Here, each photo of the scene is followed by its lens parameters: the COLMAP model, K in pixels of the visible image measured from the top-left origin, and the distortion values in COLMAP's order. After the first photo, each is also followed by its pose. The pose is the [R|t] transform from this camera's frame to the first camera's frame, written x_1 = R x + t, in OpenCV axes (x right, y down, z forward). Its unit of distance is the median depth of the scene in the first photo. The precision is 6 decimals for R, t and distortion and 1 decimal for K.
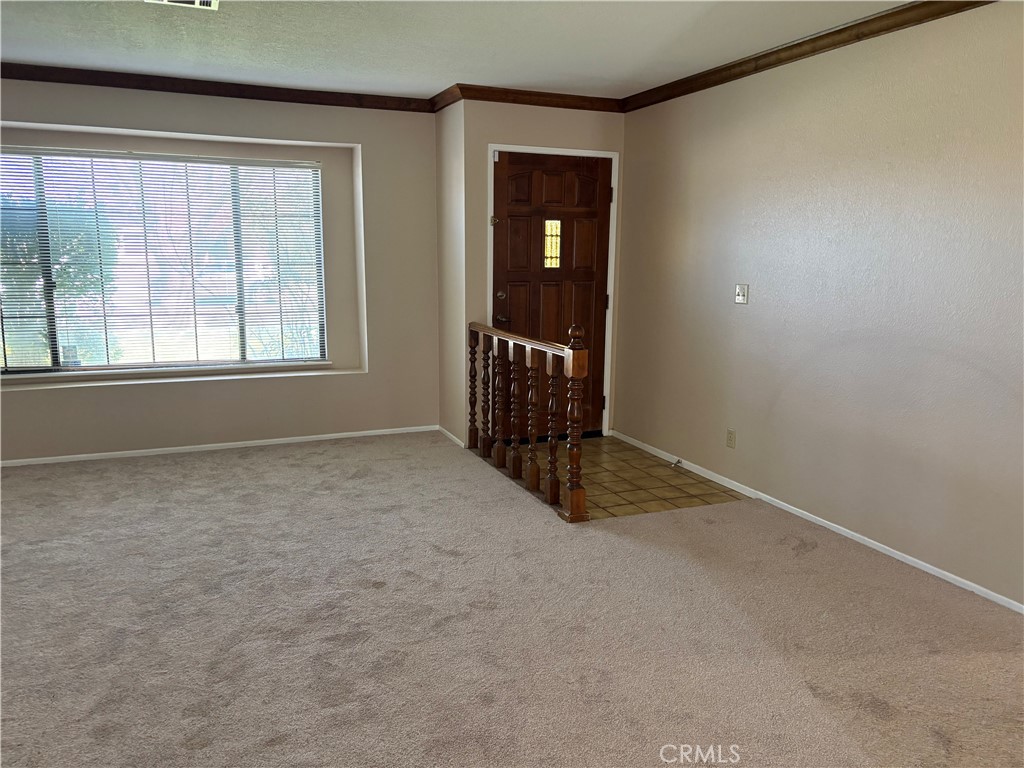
lens RADIAL K [[771.8, 0, 520.3], [0, 771.8, 385.7], [0, 0, 1]] dist [0.043380, -0.040822]
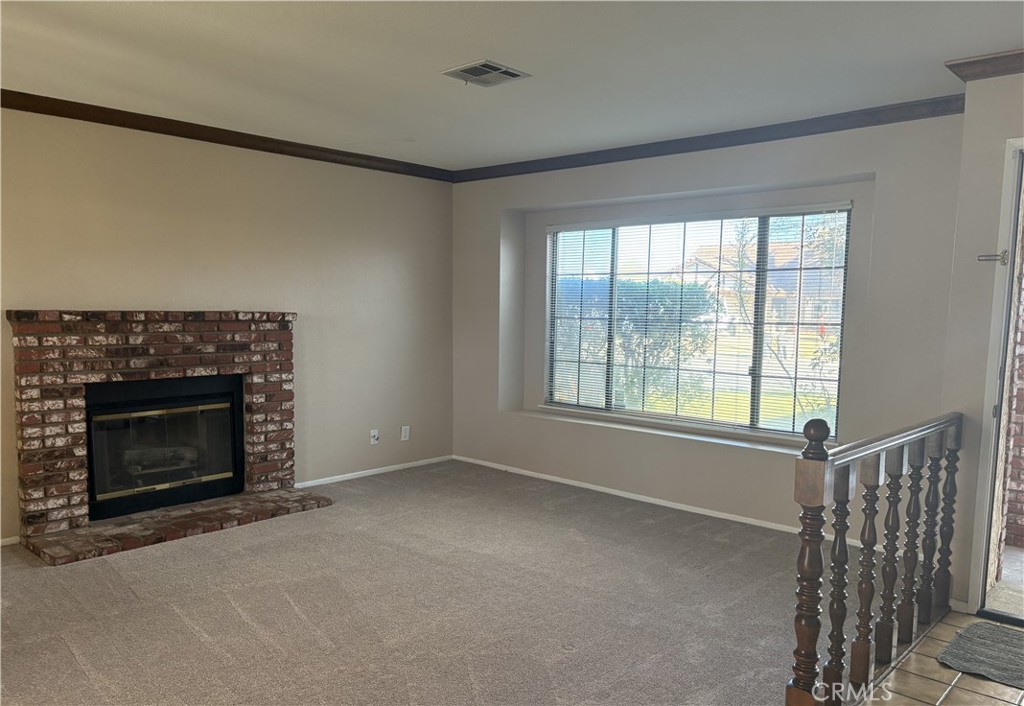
lens RADIAL K [[770.6, 0, 521.9], [0, 770.6, 375.9], [0, 0, 1]] dist [-0.013981, 0.025235]
pose [[0.433568, 0.075244, -0.897974, 0.374688], [-0.174064, 0.984733, -0.001530, -0.046914], [0.884150, 0.156968, 0.440046, 0.381568]]
